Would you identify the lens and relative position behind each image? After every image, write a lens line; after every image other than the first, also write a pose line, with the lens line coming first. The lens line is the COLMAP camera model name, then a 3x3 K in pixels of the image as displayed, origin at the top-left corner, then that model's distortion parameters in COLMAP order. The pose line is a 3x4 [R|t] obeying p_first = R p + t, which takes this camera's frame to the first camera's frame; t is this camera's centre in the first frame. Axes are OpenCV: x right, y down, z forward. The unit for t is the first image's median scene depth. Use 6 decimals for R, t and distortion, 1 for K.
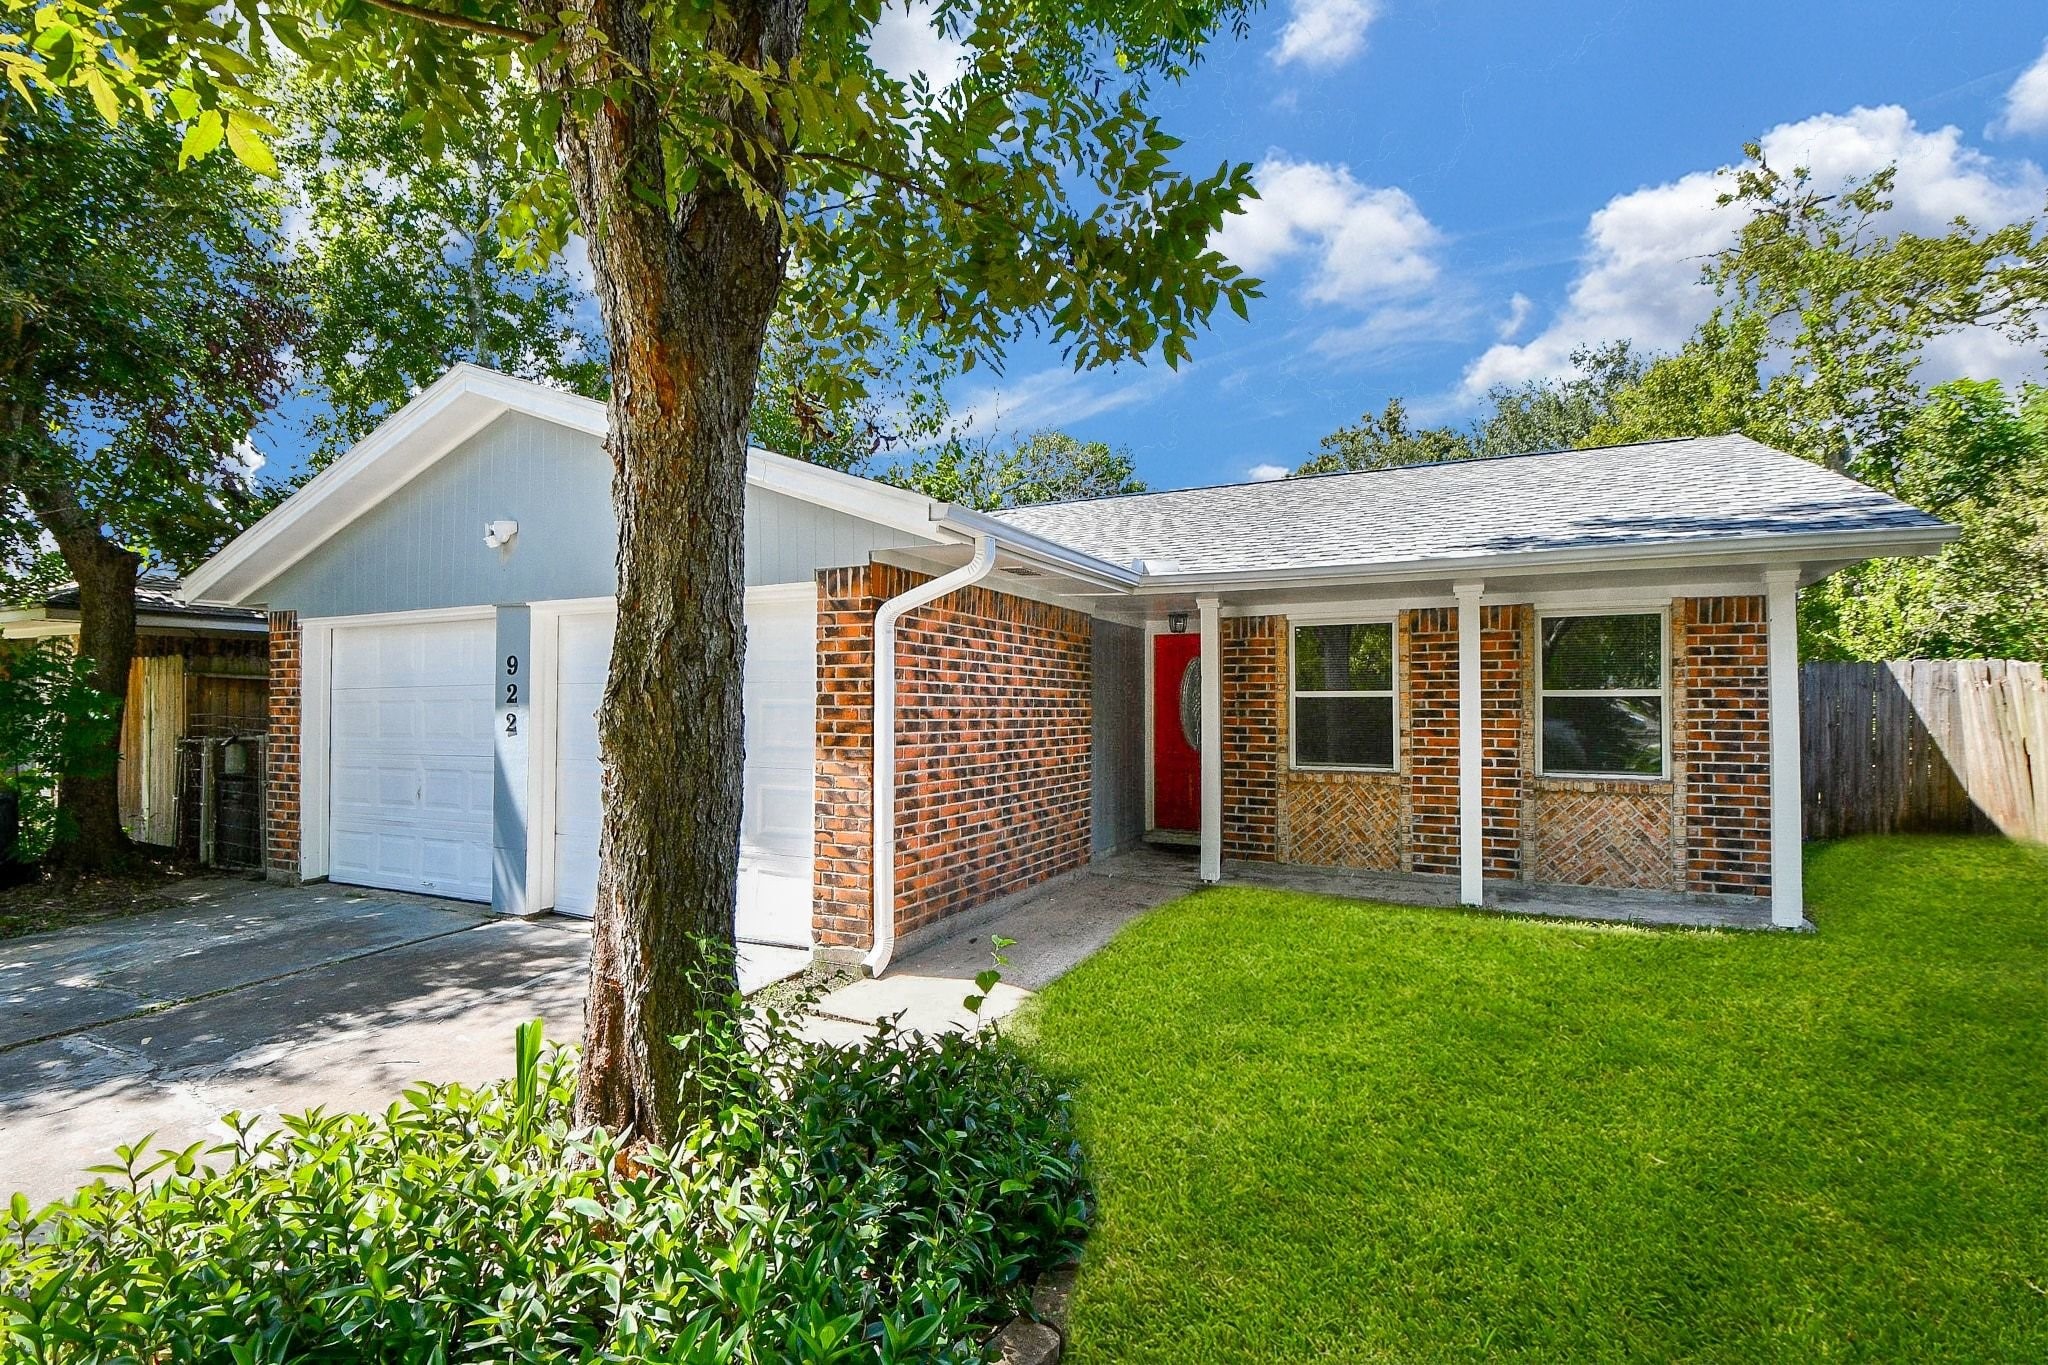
lens RADIAL K [[987.3, 0, 1028.6], [0, 987.3, 684.8], [0, 0, 1]] dist [0.000227, -0.000415]
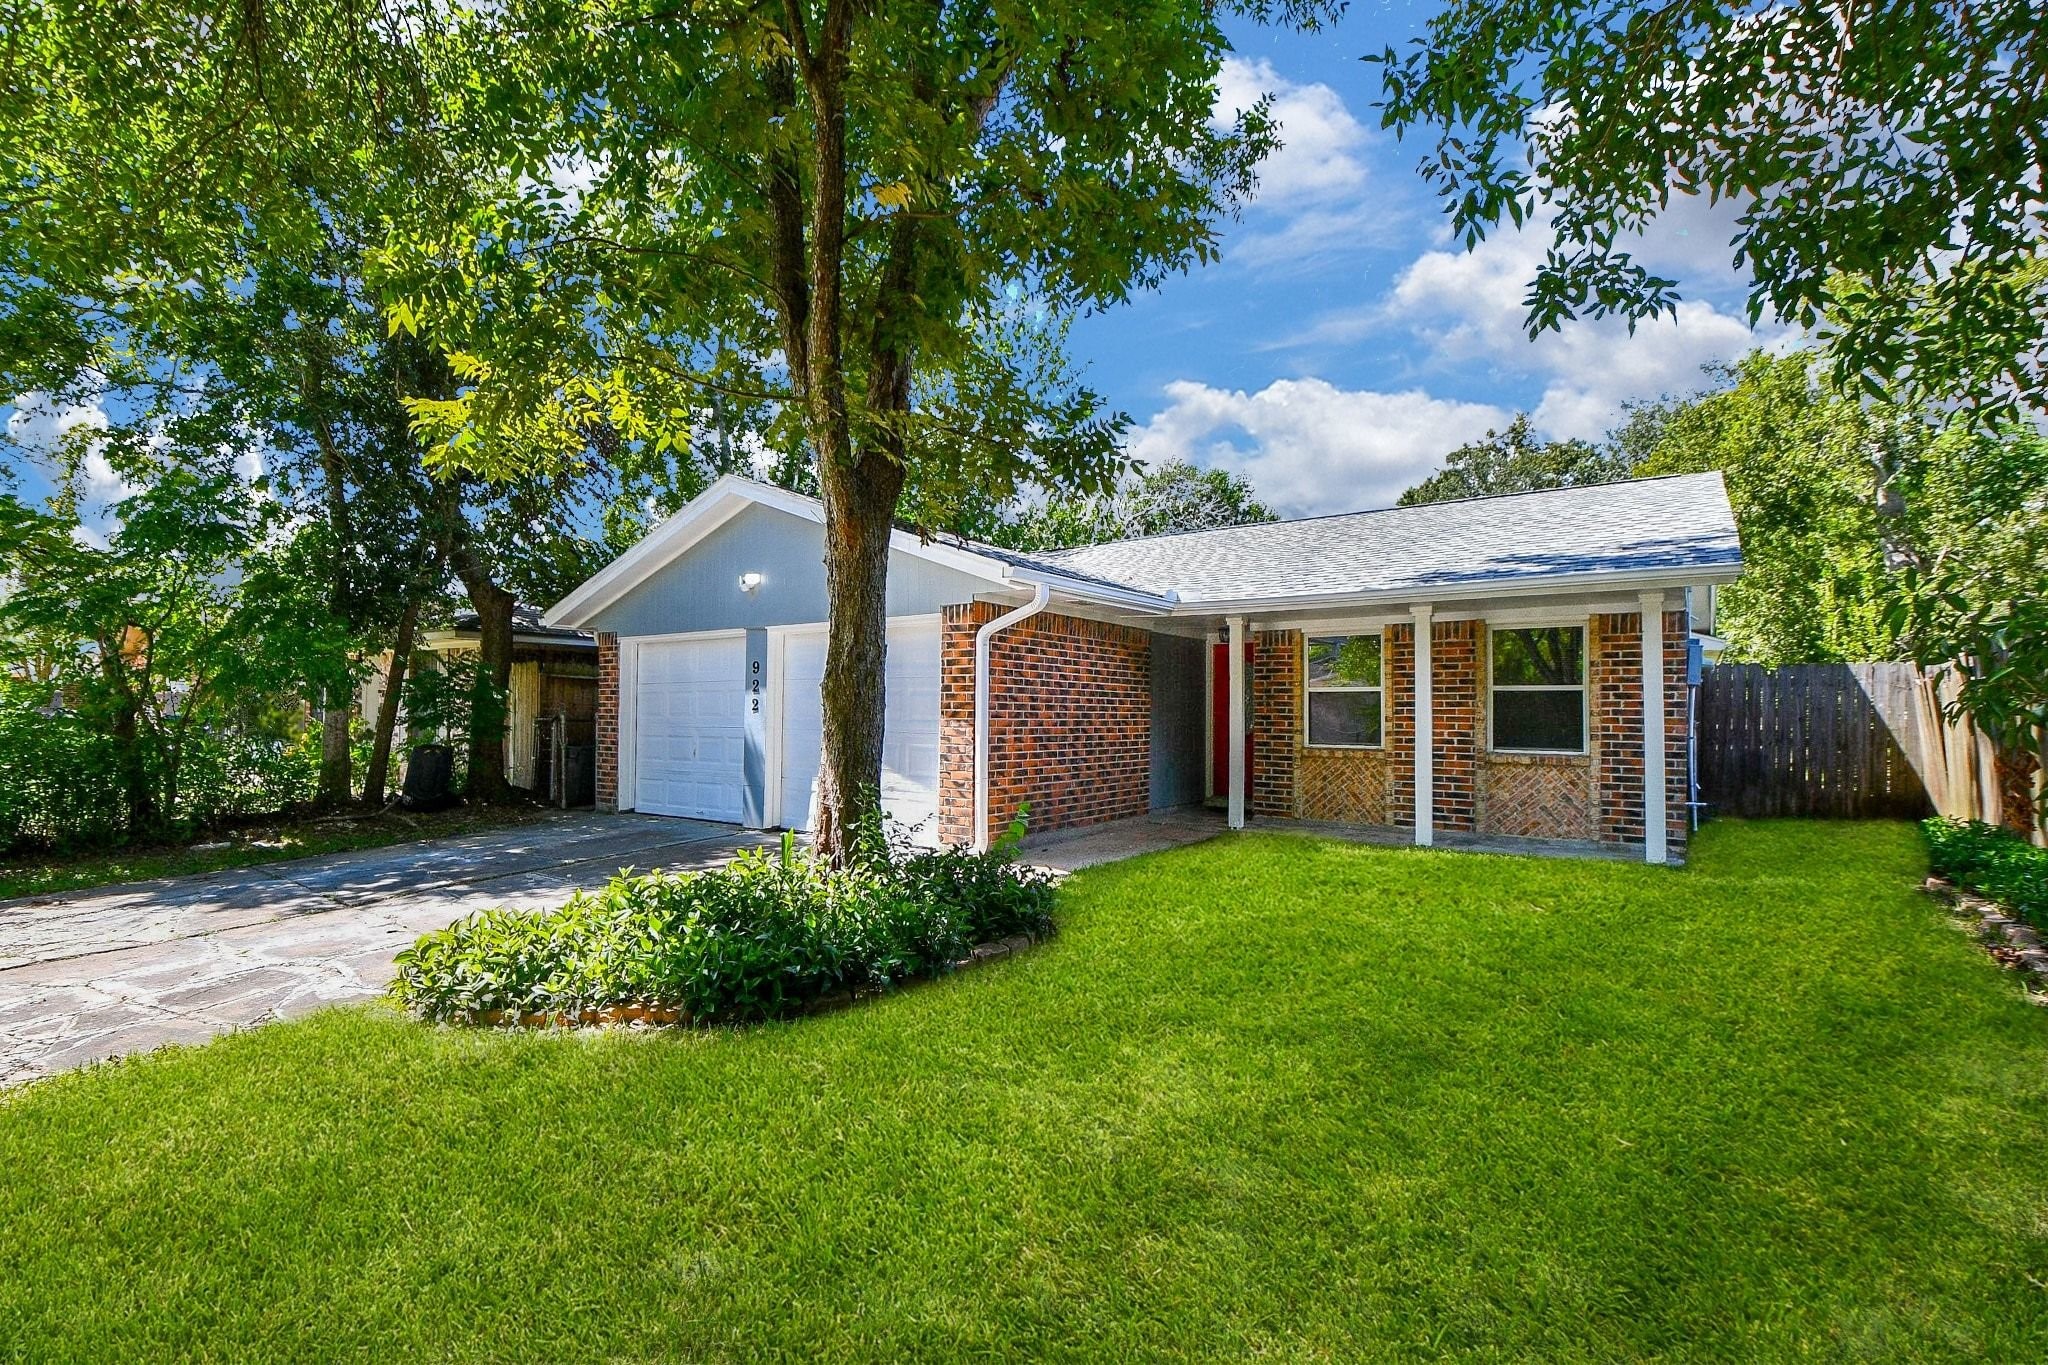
lens RADIAL K [[987.3, 0, 1021.1], [0, 987.3, 685.6], [0, 0, 1]] dist [0.000227, -0.000415]
pose [[0.983989, 0.001901, -0.178216, 0.149910], [-0.003150, 0.999972, -0.006726, 0.016633], [0.178199, 0.007180, 0.983968, -0.411736]]
